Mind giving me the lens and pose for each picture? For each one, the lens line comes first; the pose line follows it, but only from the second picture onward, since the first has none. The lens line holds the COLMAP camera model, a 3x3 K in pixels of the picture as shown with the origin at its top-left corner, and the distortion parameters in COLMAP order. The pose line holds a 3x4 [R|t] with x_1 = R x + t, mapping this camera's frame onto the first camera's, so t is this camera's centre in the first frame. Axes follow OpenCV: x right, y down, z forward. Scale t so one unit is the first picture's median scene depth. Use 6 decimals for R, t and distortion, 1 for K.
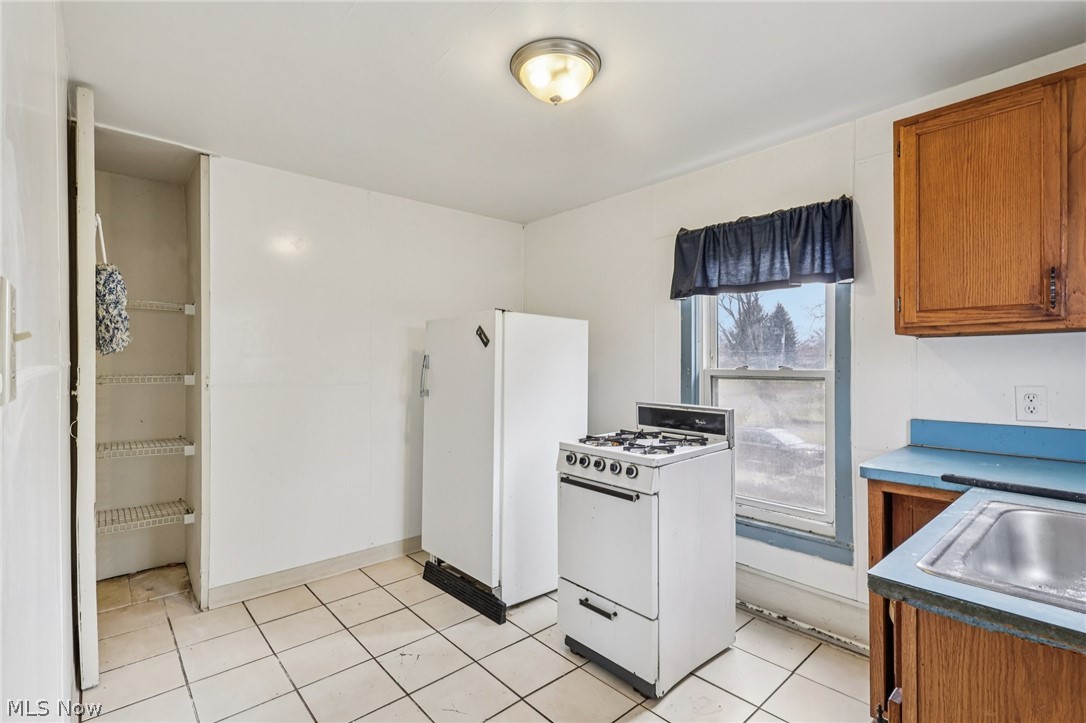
lens RADIAL K [[508.4, 0, 547.4], [0, 508.4, 362.8], [0, 0, 1]] dist [-0.010094, 0.000988]
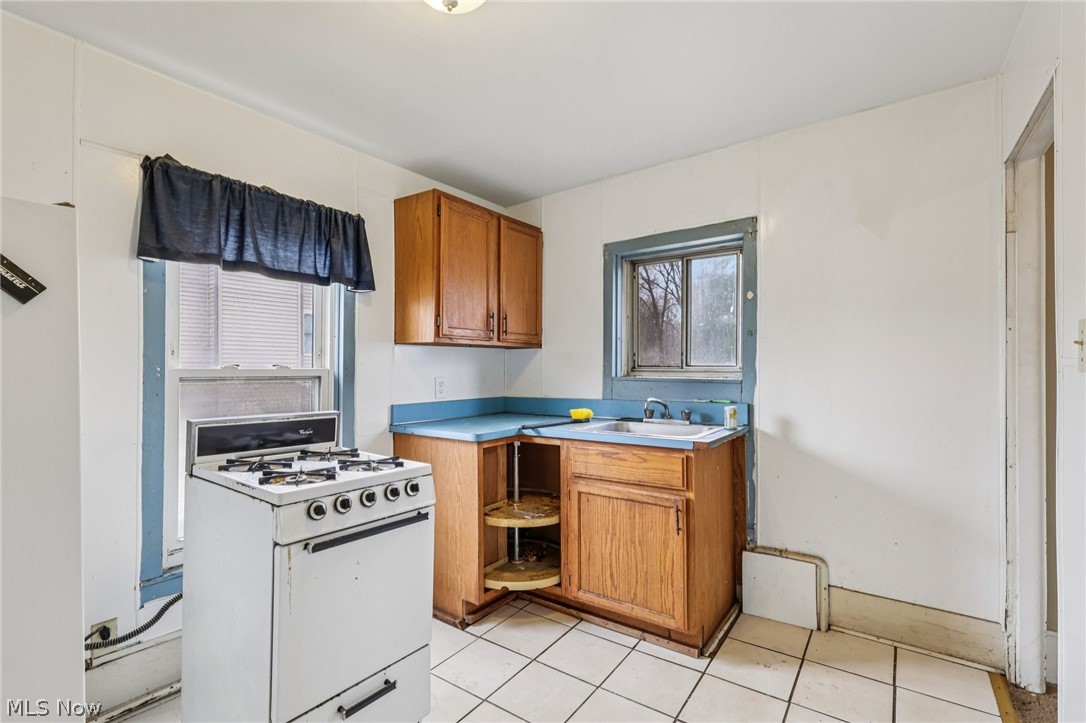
lens RADIAL K [[508.4, 0, 546.4], [0, 508.4, 364.3], [0, 0, 1]] dist [-0.010094, 0.000988]
pose [[-0.231213, 0.006423, 0.972882, -0.588792], [-0.004054, 0.999963, -0.007565, 0.011493], [-0.972895, -0.005693, -0.231178, 0.816597]]
